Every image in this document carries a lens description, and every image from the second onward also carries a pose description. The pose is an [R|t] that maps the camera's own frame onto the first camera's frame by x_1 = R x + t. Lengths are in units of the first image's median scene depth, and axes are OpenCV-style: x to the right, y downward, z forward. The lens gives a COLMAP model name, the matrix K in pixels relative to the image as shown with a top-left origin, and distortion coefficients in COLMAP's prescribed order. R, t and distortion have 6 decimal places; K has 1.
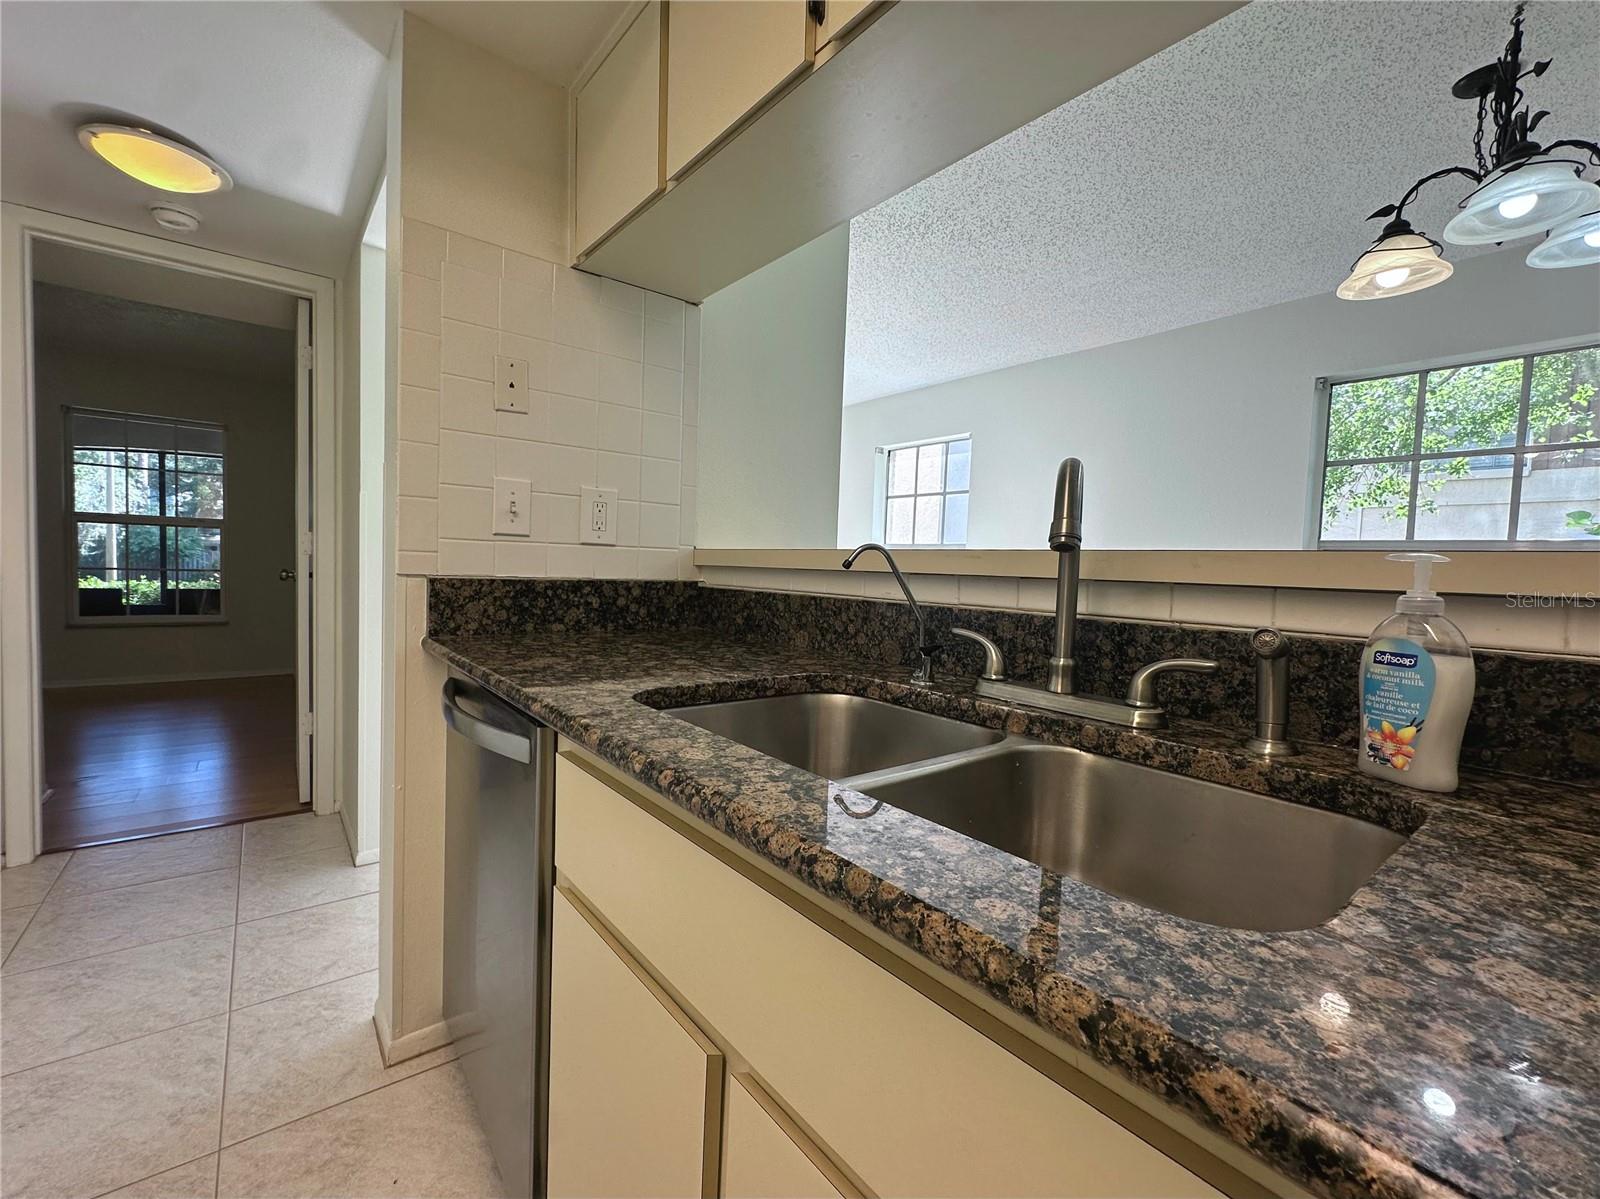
lens RADIAL K [[649.8, 0, 800.1], [0, 649.8, 593.9], [0, 0, 1]] dist [-0.004465, -0.001228]
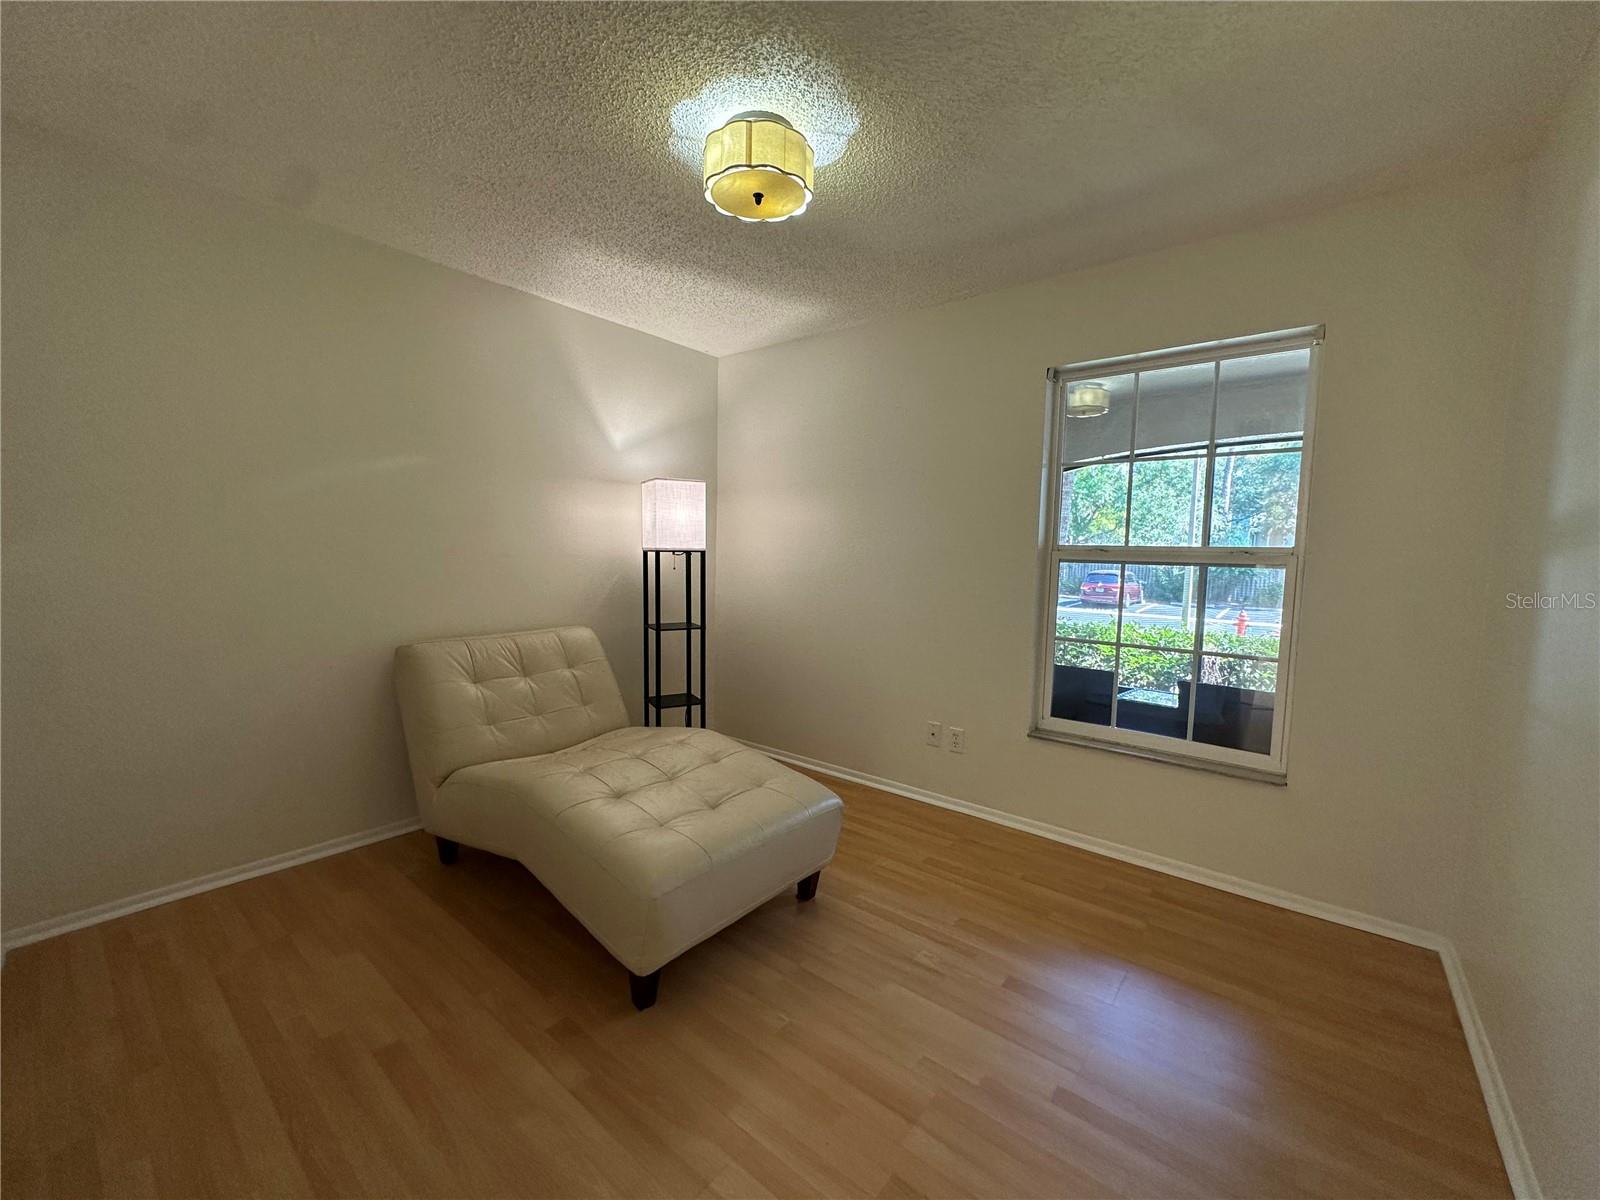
lens RADIAL K [[649.8, 0, 802.1], [0, 649.8, 601.5], [0, 0, 1]] dist [-0.004465, -0.001228]
pose [[0.196152, 0.047569, -0.979419, -0.102119], [-0.060033, 0.997532, 0.036426, -0.015406], [0.978734, 0.051652, 0.198523, 0.116474]]
